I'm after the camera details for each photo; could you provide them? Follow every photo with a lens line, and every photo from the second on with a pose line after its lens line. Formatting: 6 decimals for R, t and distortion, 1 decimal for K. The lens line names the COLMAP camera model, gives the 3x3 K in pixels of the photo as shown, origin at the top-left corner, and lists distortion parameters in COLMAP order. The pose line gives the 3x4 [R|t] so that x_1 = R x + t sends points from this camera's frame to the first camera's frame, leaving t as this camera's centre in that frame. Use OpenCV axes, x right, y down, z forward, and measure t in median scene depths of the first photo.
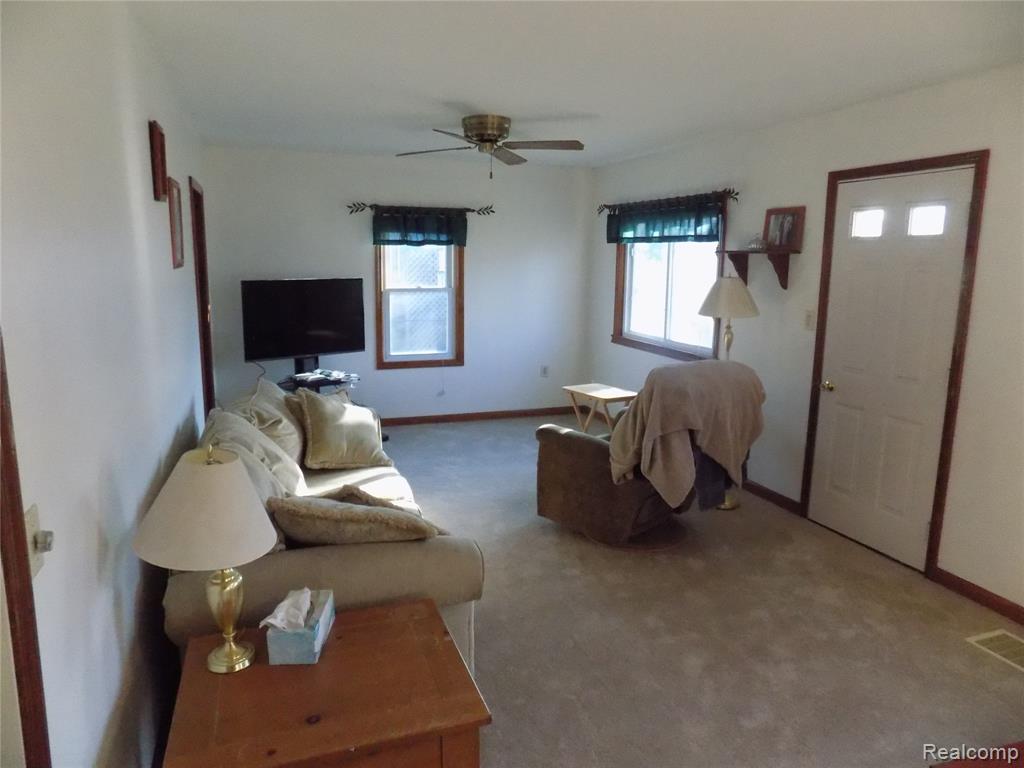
lens RADIAL K [[689.3, 0, 509.4], [0, 689.3, 376.7], [0, 0, 1]] dist [-0.058159, 0.052594]
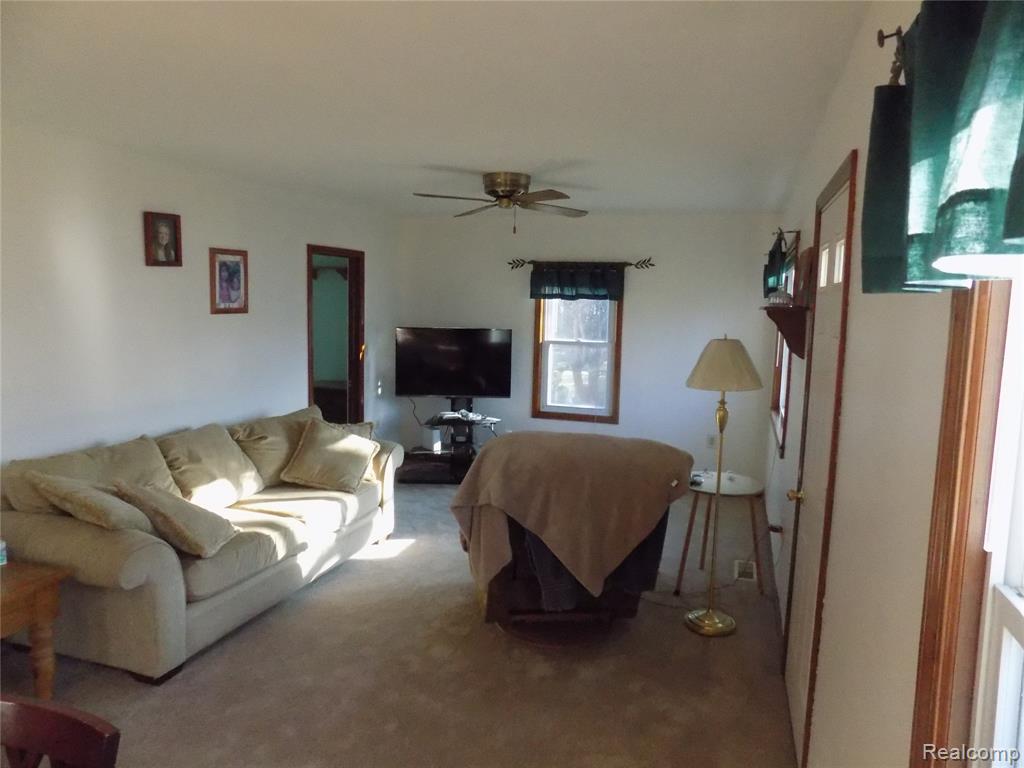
lens RADIAL K [[689.3, 0, 506.8], [0, 689.3, 374.8], [0, 0, 1]] dist [-0.058159, 0.052594]
pose [[0.787921, 0.073102, -0.611421, 0.419643], [-0.122933, 0.991614, -0.039862, -0.028946], [0.603380, 0.106572, 0.790300, 0.152867]]
